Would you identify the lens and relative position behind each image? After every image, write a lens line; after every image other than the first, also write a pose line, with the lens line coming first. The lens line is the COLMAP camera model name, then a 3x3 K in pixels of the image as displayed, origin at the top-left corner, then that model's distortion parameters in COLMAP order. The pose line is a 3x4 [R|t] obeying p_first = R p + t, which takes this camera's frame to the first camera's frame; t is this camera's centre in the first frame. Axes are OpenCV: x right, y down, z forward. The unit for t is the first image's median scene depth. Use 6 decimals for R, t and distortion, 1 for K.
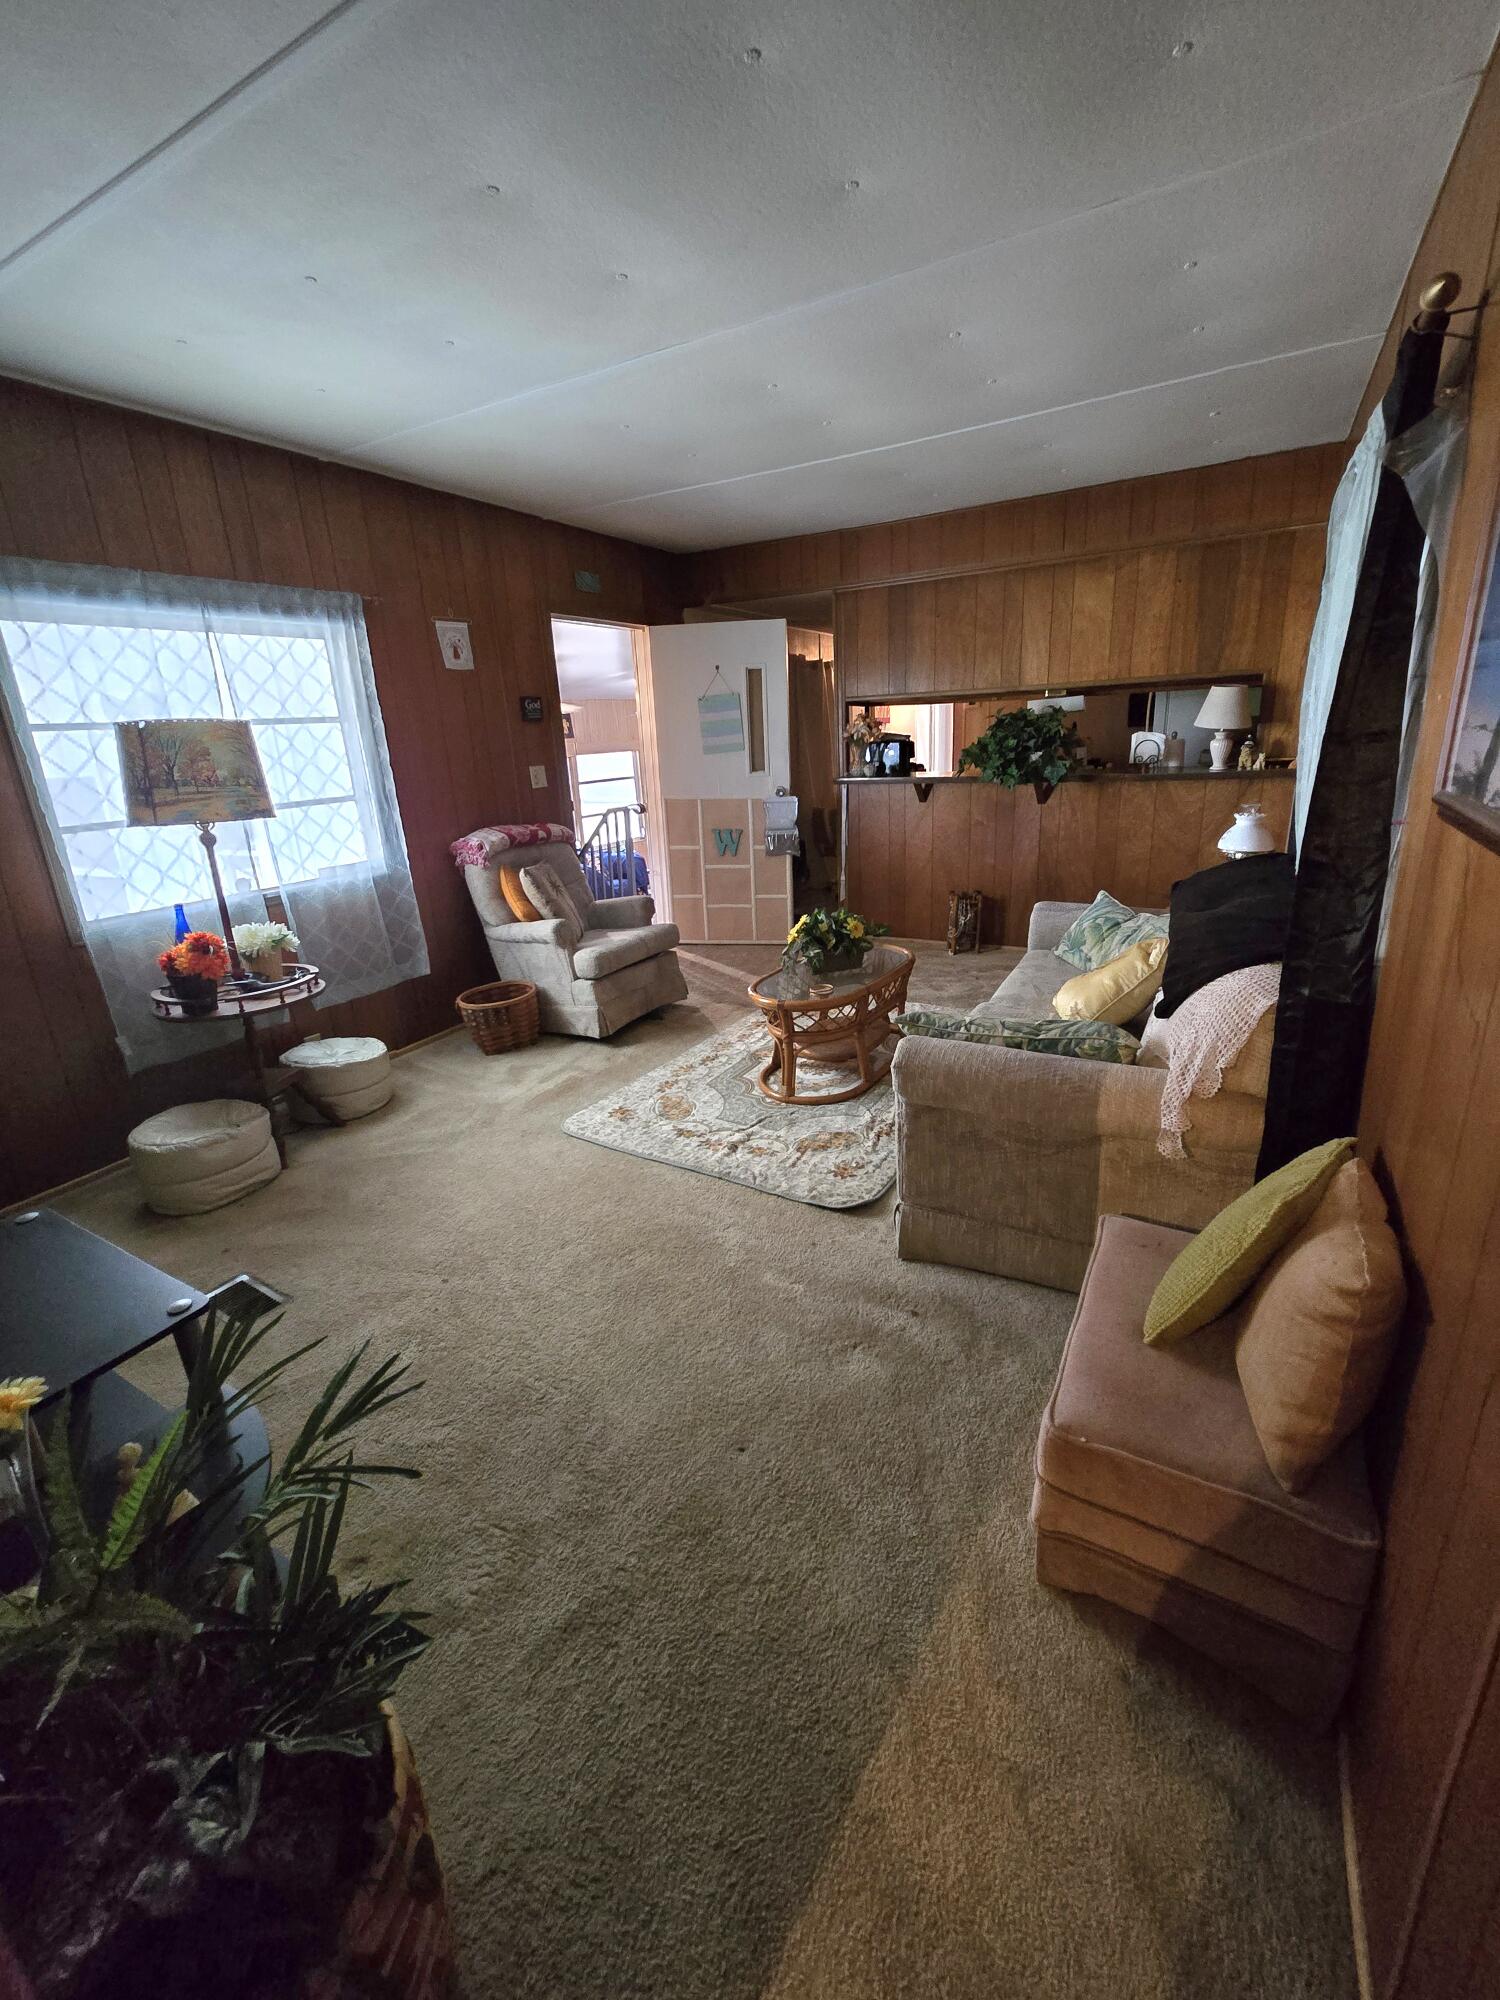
lens RADIAL K [[818.4, 0, 757.1], [0, 818.4, 989.4], [0, 0, 1]] dist [-0.004585, -0.000192]
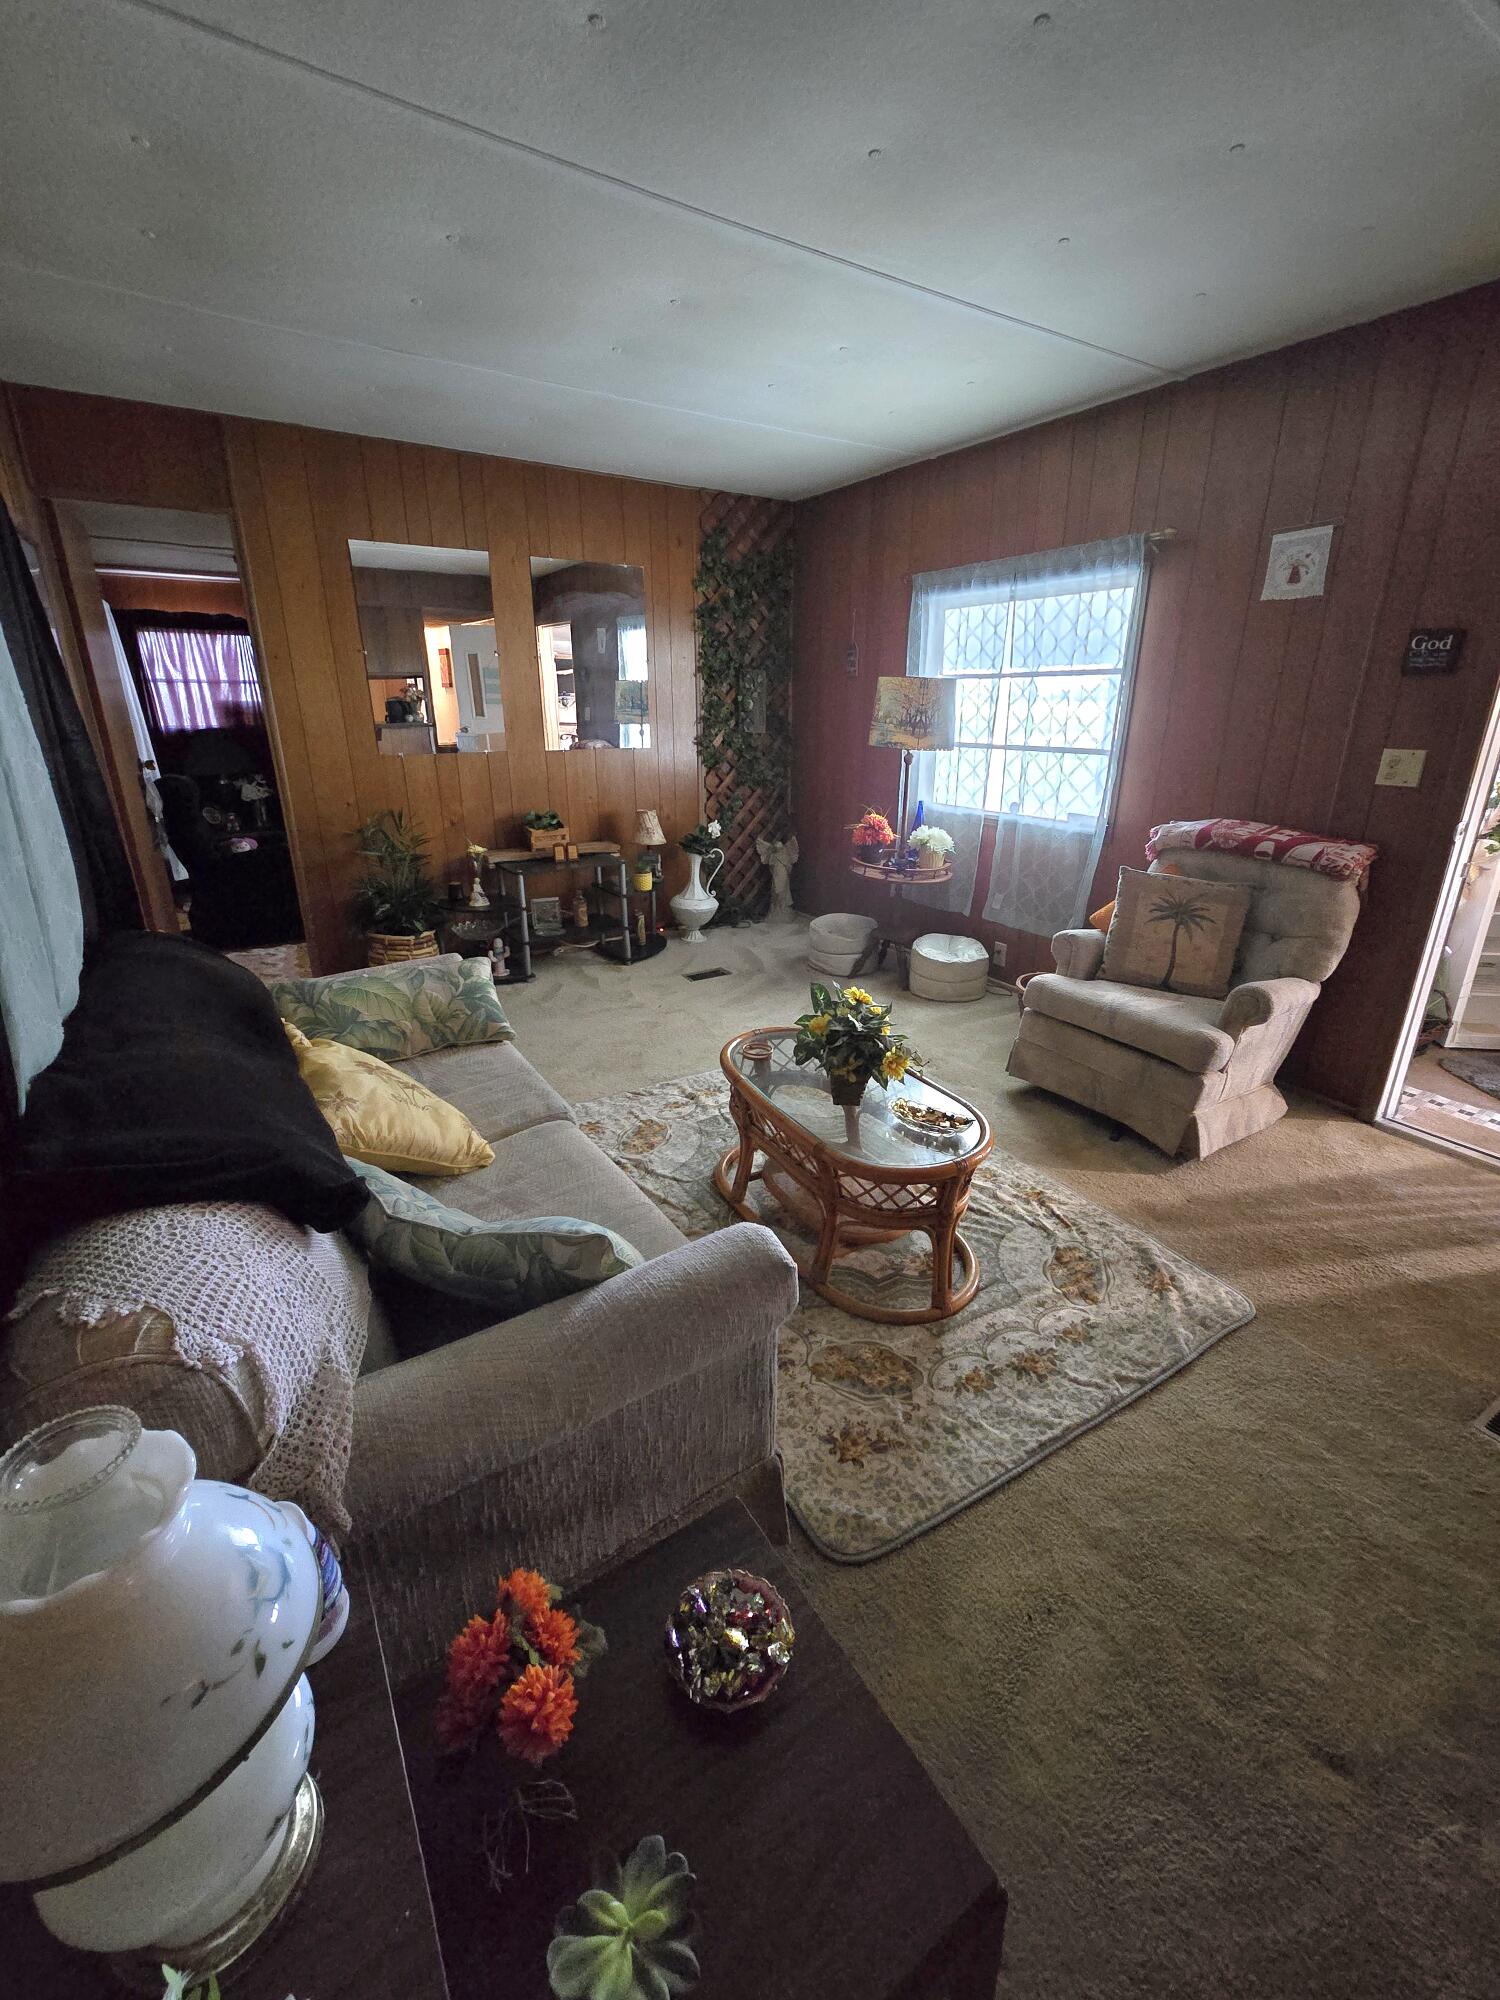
lens RADIAL K [[818.4, 0, 752.2], [0, 818.4, 986.9], [0, 0, 1]] dist [-0.004585, -0.000192]
pose [[-0.449252, 0.347435, -0.823081, 0.633078], [-0.246613, 0.837264, 0.488028, -0.387789], [0.858694, 0.422230, -0.290460, 1.081918]]
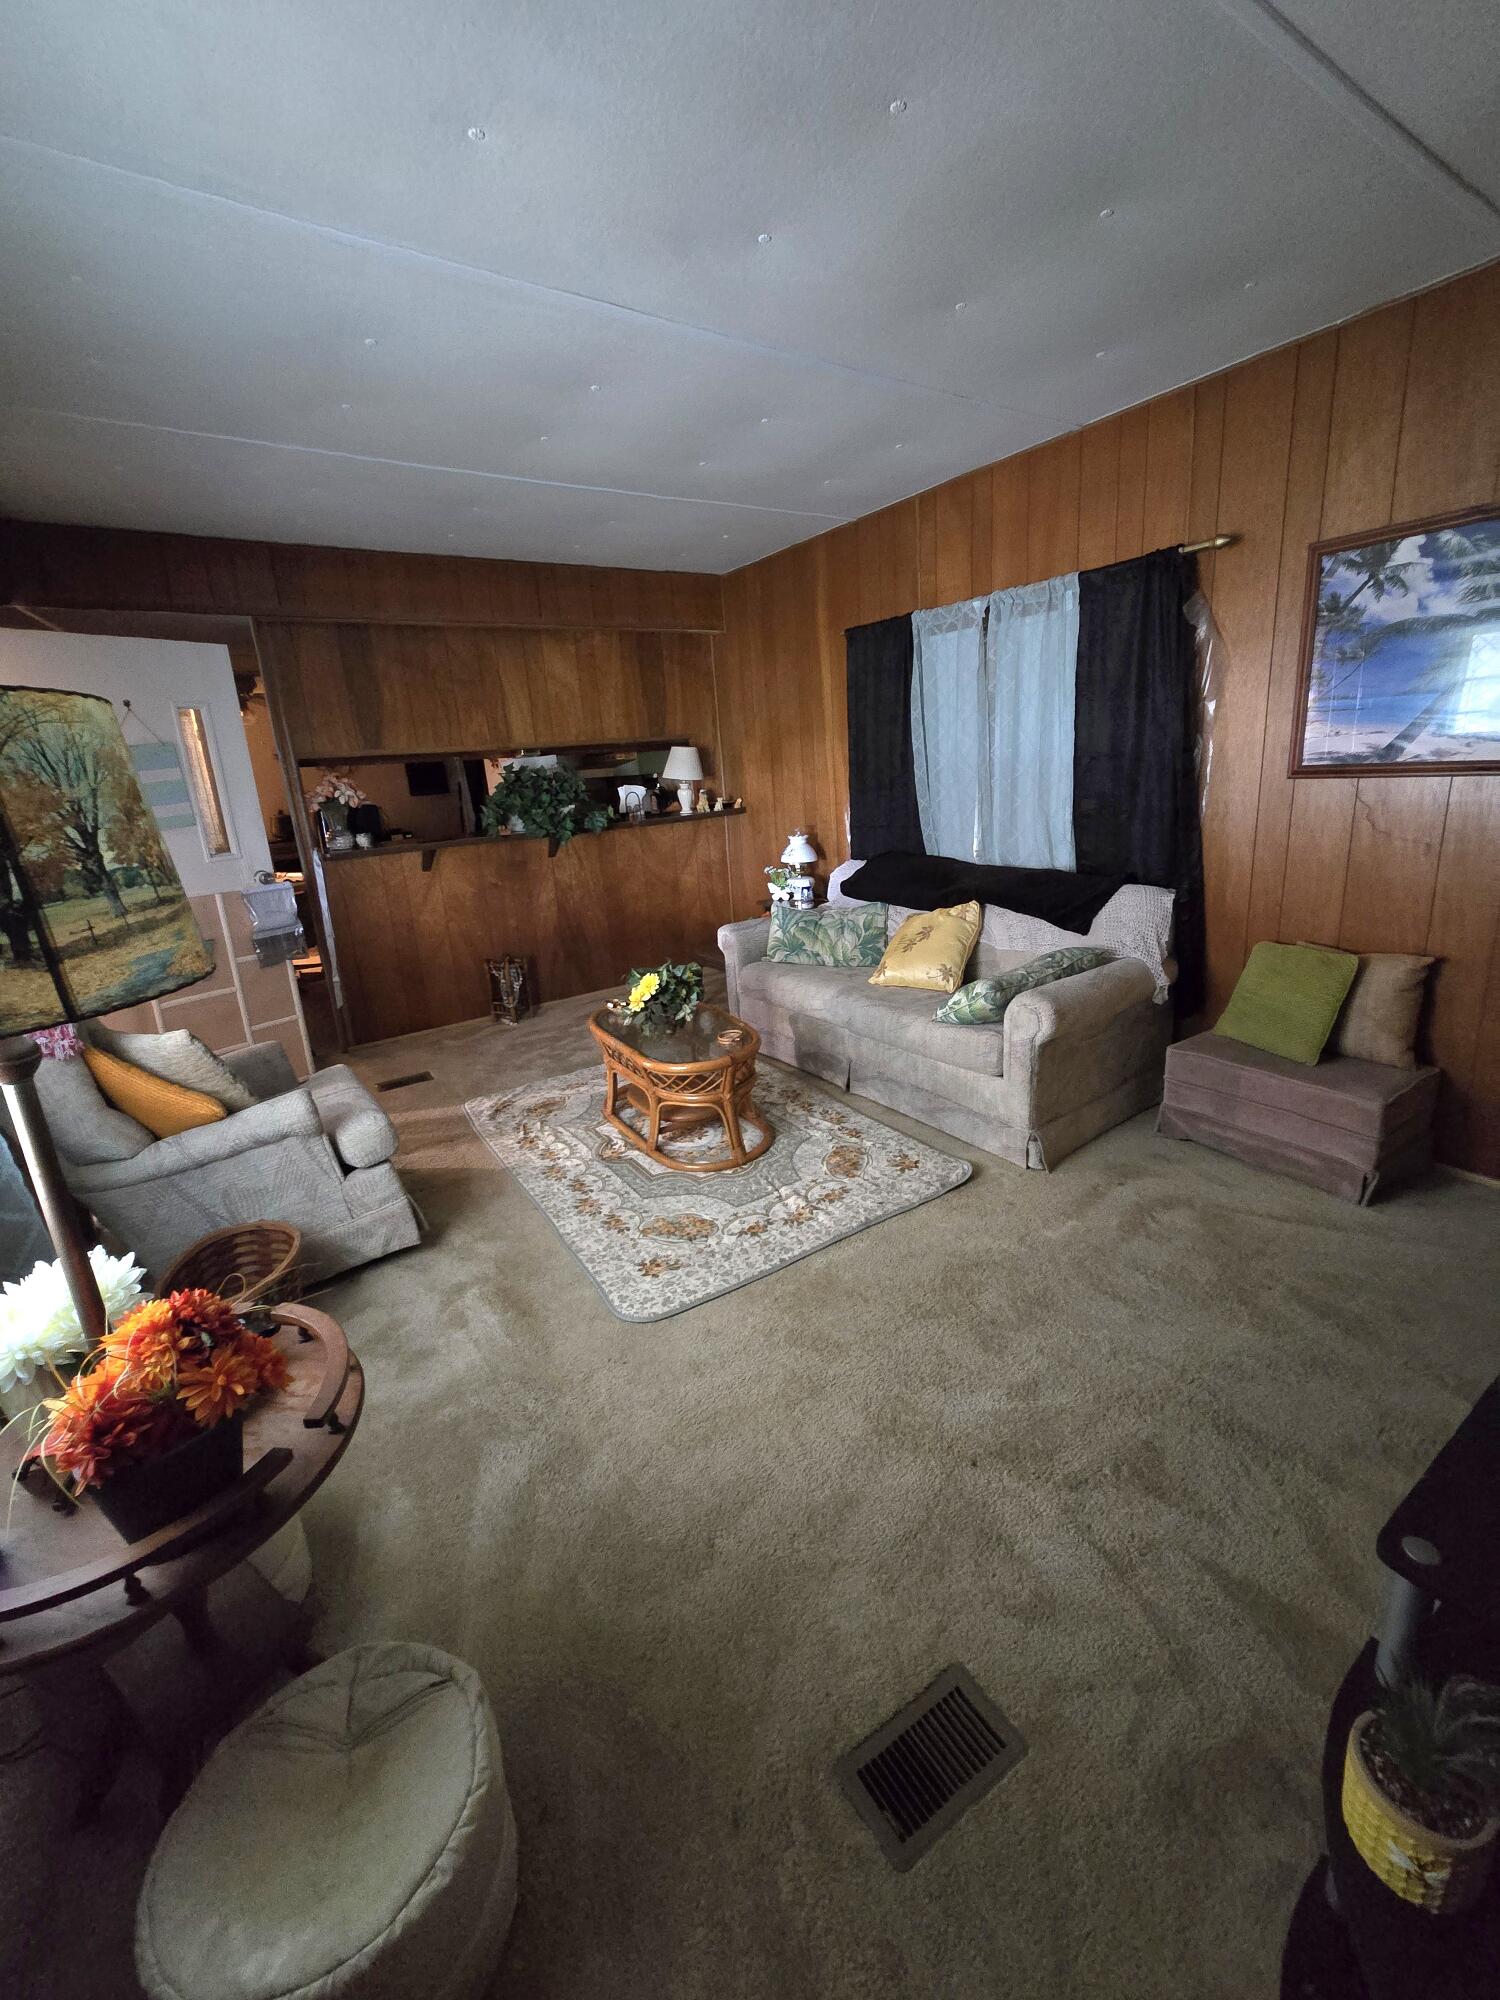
lens RADIAL K [[818.4, 0, 754.2], [0, 818.4, 990.5], [0, 0, 1]] dist [-0.004585, -0.000192]
pose [[0.434512, -0.227449, 0.871474, -0.655375], [0.312345, 0.945594, 0.091060, -0.115498], [-0.844772, 0.232634, 0.481915, 0.458580]]
